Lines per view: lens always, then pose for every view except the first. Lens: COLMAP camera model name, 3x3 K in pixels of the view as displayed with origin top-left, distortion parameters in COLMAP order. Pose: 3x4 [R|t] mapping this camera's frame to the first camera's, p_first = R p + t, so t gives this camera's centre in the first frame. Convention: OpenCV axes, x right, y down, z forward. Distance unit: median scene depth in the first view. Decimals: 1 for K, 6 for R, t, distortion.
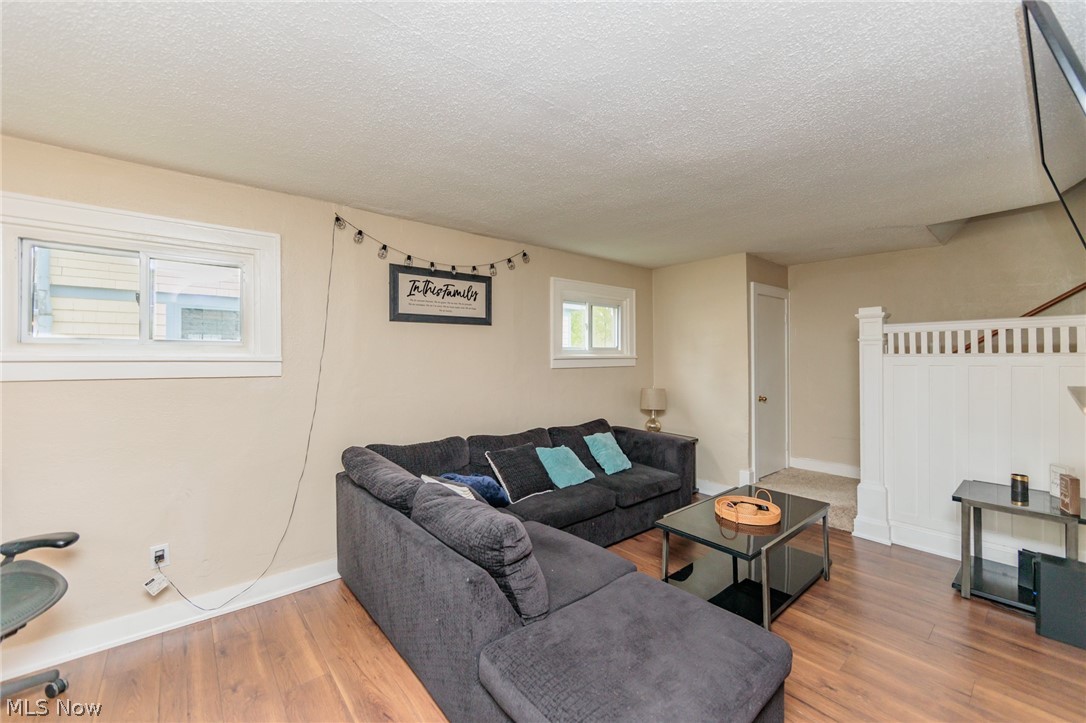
lens RADIAL K [[427.8, 0, 538.7], [0, 427.8, 347.5], [0, 0, 1]] dist [-0.003200, -0.000162]
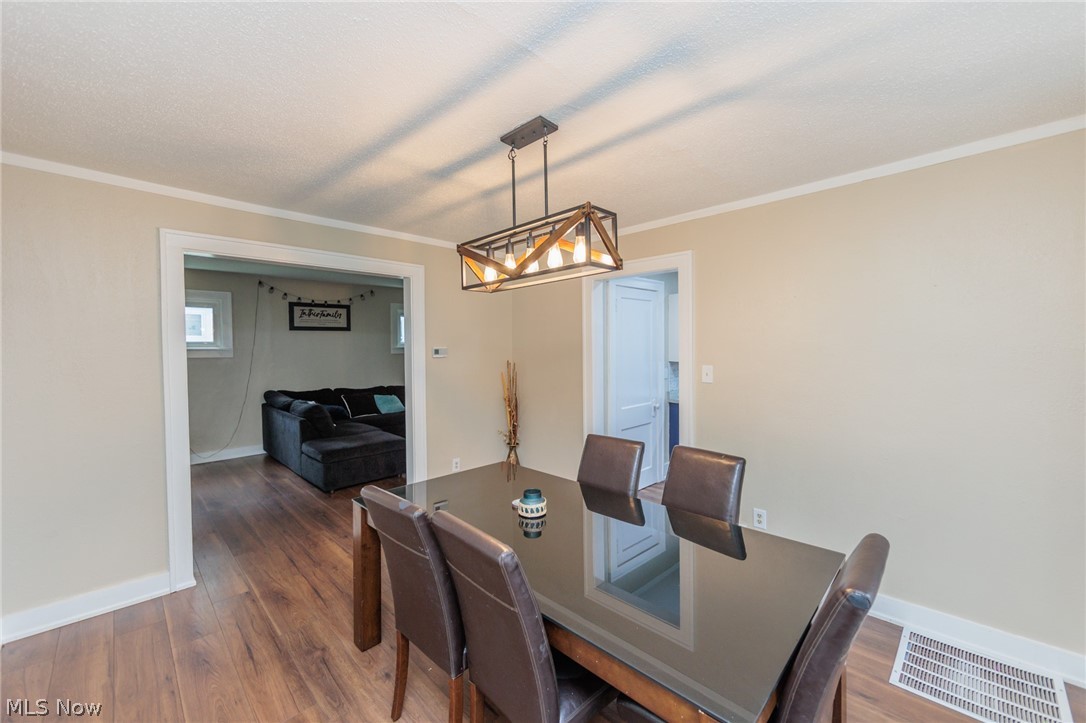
lens RADIAL K [[427.8, 0, 541.6], [0, 427.8, 347.4], [0, 0, 1]] dist [-0.003200, -0.000162]
pose [[0.996759, -0.008048, 0.080046, 0.626493], [0.006222, 0.999715, 0.023032, -0.018998], [-0.080209, -0.022459, 0.996525, -1.025727]]
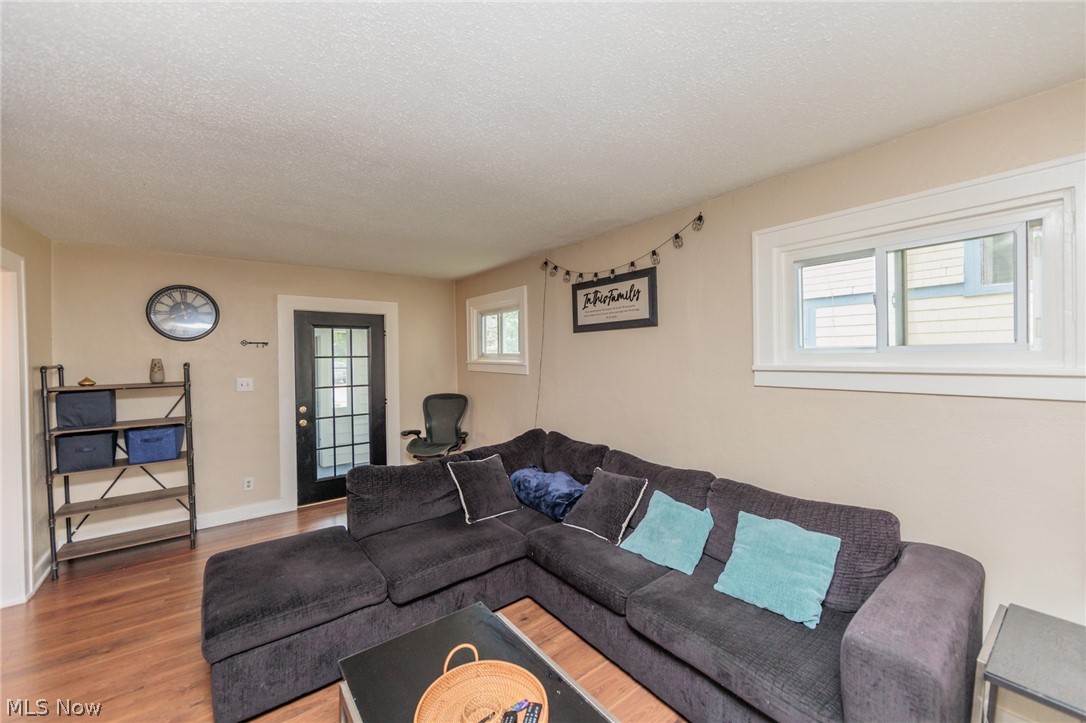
lens RADIAL K [[427.8, 0, 541.9], [0, 427.8, 358.4], [0, 0, 1]] dist [-0.003200, -0.000162]
pose [[-0.036812, 0.008984, -0.999282, 0.778293], [0.028980, 0.999549, 0.007919, -0.003013], [0.998902, -0.028668, -0.037056, 0.881073]]
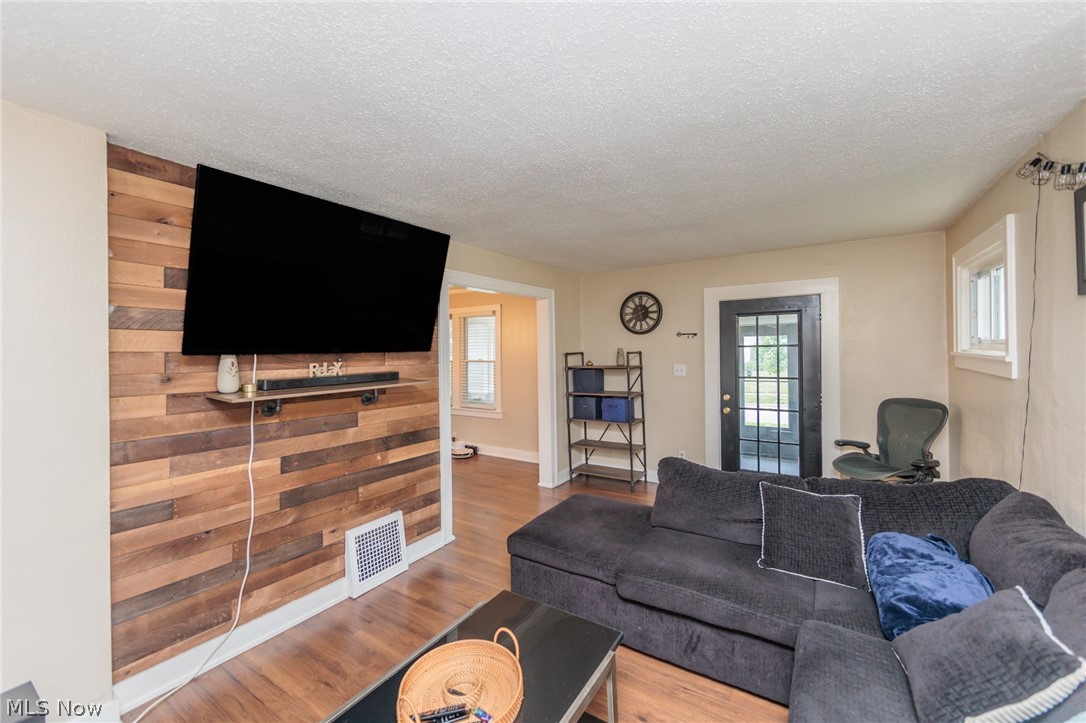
lens RADIAL K [[427.8, 0, 534.6], [0, 427.8, 353.3], [0, 0, 1]] dist [-0.003200, -0.000162]
pose [[-0.956767, 0.018434, -0.290271, 0.446514], [0.021740, 0.999730, -0.008170, 0.002341], [0.290042, -0.014127, -0.956910, 1.219759]]
